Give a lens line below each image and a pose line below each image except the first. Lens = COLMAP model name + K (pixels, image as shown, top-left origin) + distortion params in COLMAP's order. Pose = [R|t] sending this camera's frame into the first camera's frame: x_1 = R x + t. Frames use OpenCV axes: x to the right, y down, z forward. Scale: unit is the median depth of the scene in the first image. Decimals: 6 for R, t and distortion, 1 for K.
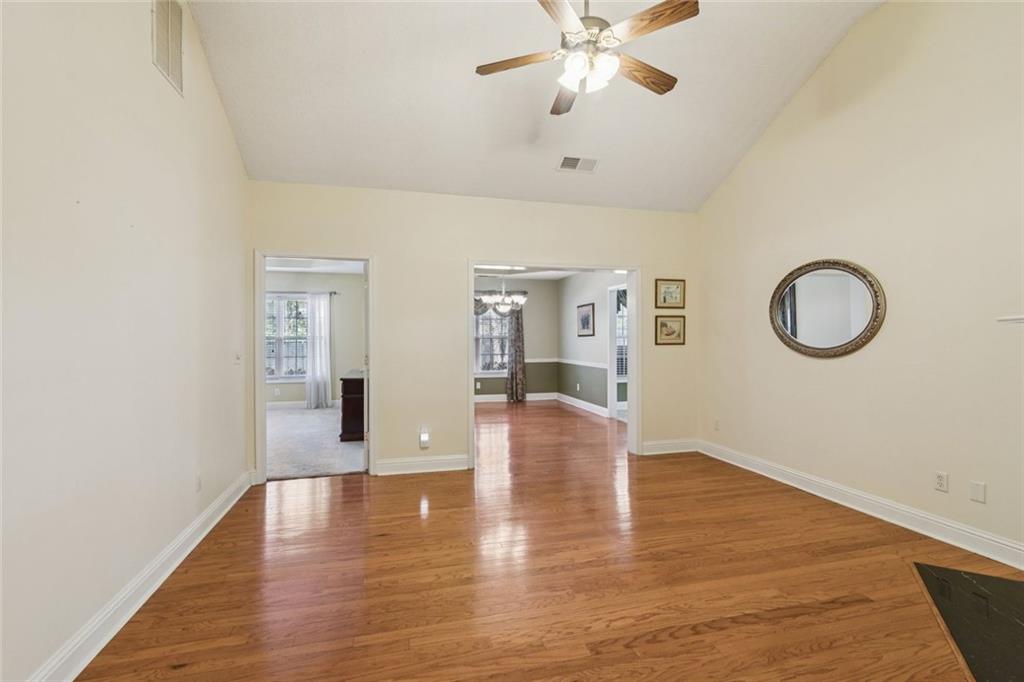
lens RADIAL K [[462.5, 0, 514.7], [0, 462.5, 332.0], [0, 0, 1]] dist [-0.000323, -0.000249]
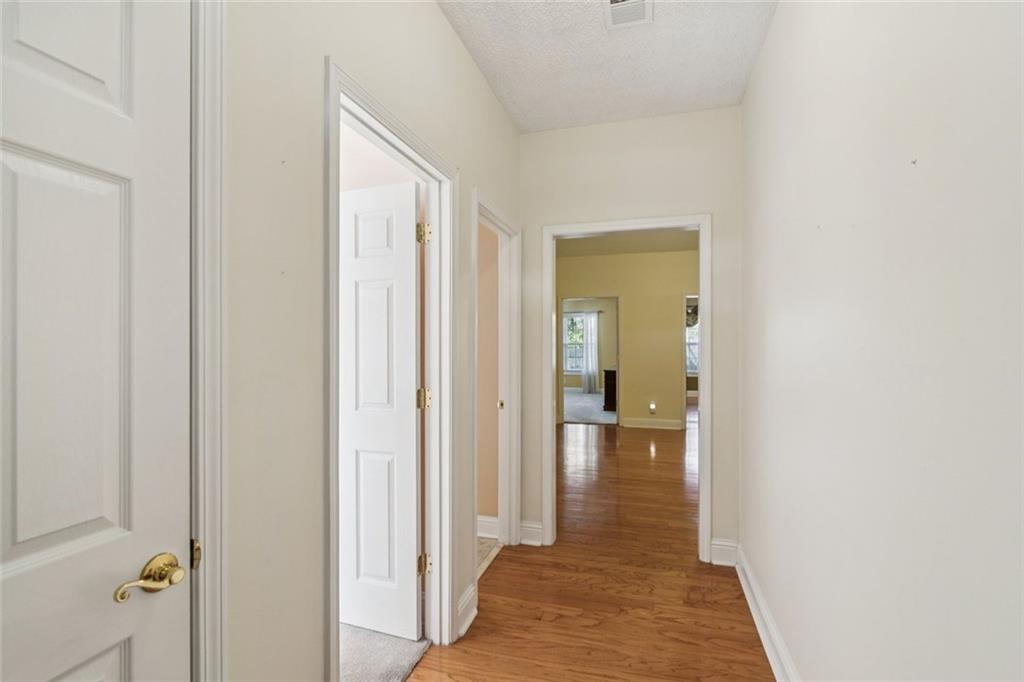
lens RADIAL K [[462.5, 0, 514.7], [0, 462.5, 332.0], [0, 0, 1]] dist [-0.000323, -0.000249]
pose [[0.847008, -0.008897, -0.531506, 0.199684], [0.000896, 0.999882, -0.015310, -0.004468], [0.531580, 0.012491, 0.846916, -0.482824]]
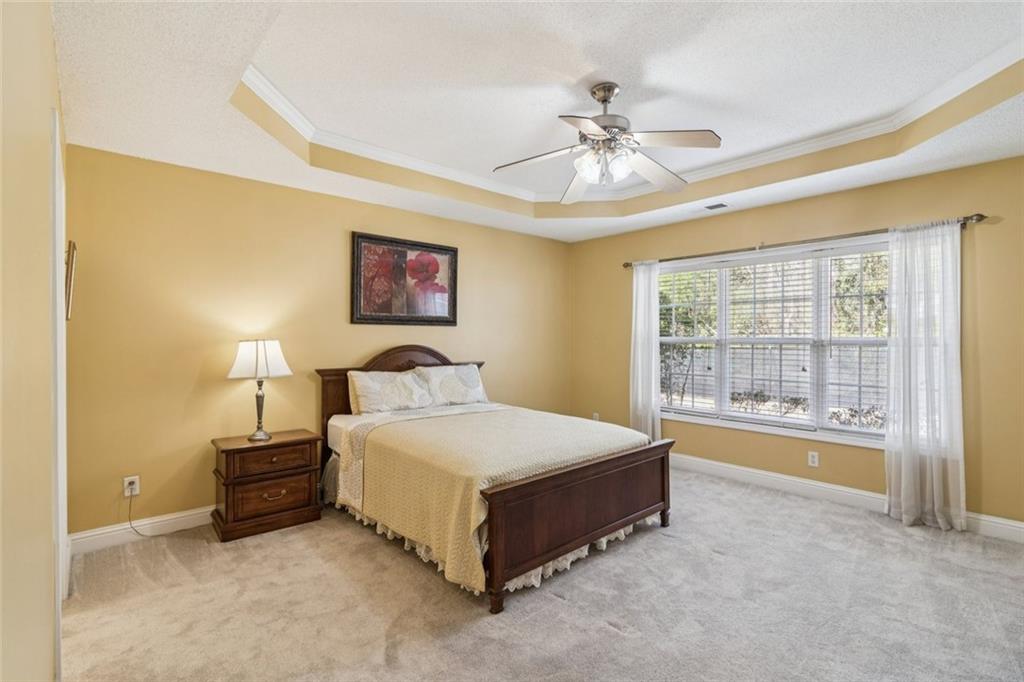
lens RADIAL K [[462.5, 0, 514.7], [0, 462.5, 332.0], [0, 0, 1]] dist [-0.000323, -0.000249]
pose [[0.440815, 0.002676, -0.897594, -0.322355], [0.000617, 0.999994, 0.003285, 0.002492], [0.897598, -0.002002, 0.440811, 0.740034]]
